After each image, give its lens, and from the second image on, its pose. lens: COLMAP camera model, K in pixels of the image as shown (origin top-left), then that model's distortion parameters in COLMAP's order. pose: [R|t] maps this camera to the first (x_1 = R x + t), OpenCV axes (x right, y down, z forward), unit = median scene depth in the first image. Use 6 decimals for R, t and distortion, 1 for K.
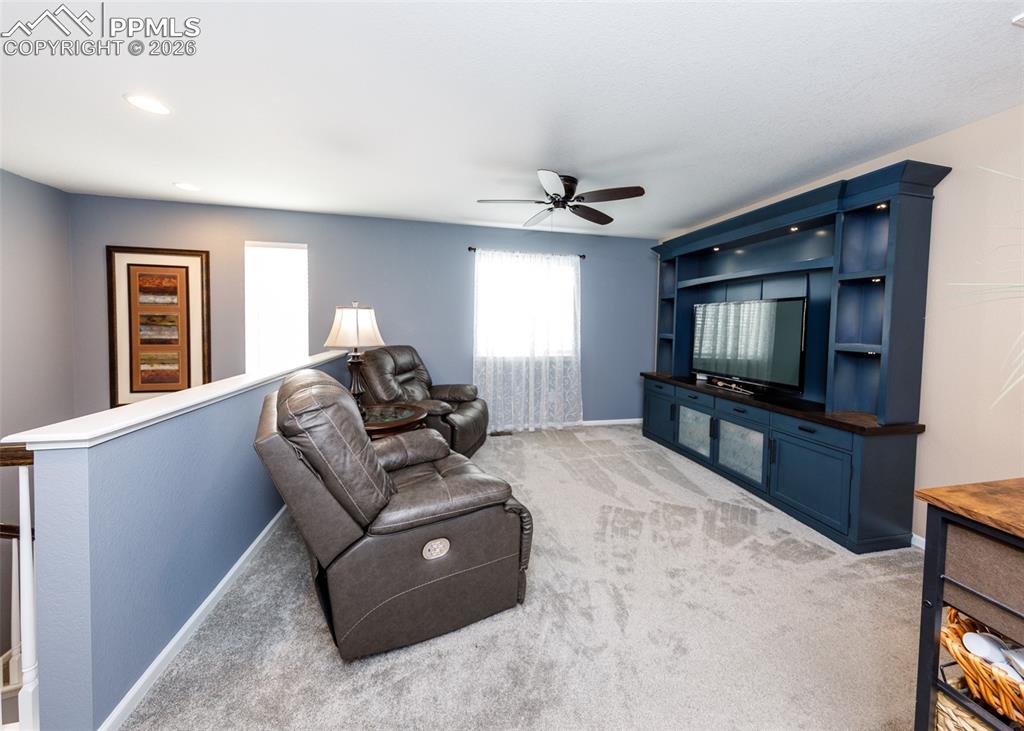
lens RADIAL K [[371.3, 0, 525.7], [0, 371.3, 335.2], [0, 0, 1]] dist [-0.000297, -0.000089]
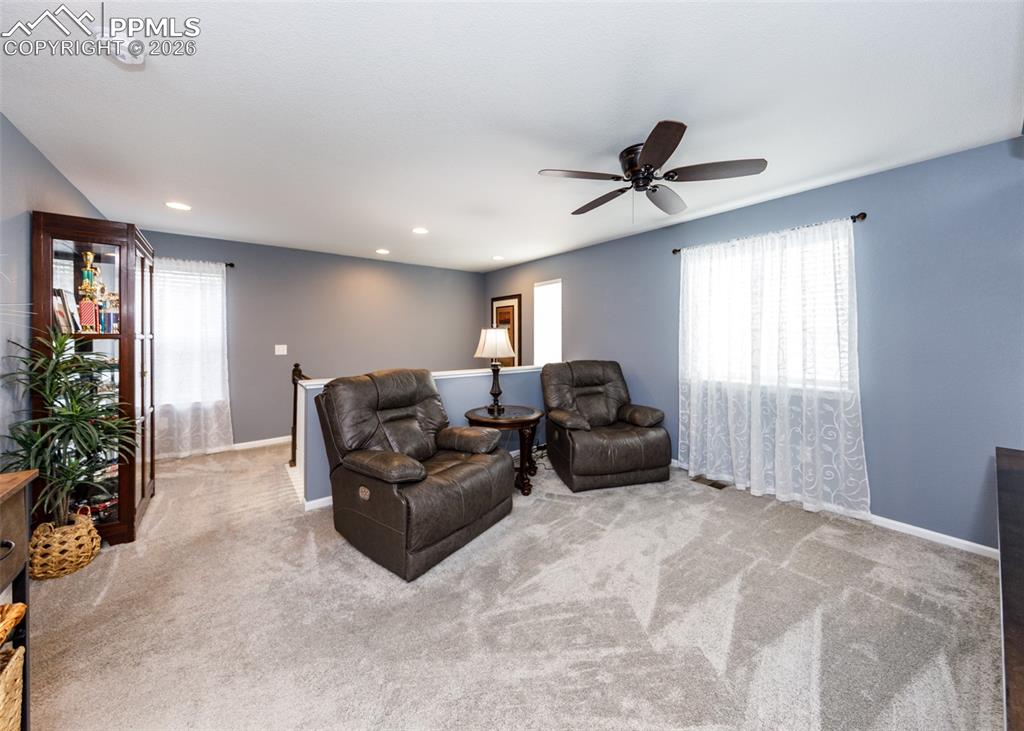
lens RADIAL K [[371.3, 0, 525.7], [0, 371.3, 335.2], [0, 0, 1]] dist [-0.000297, -0.000089]
pose [[0.416547, -0.022379, -0.908839, 0.558786], [-0.019405, 0.999250, -0.033499, -0.003818], [0.908907, 0.031590, 0.415801, 0.385944]]
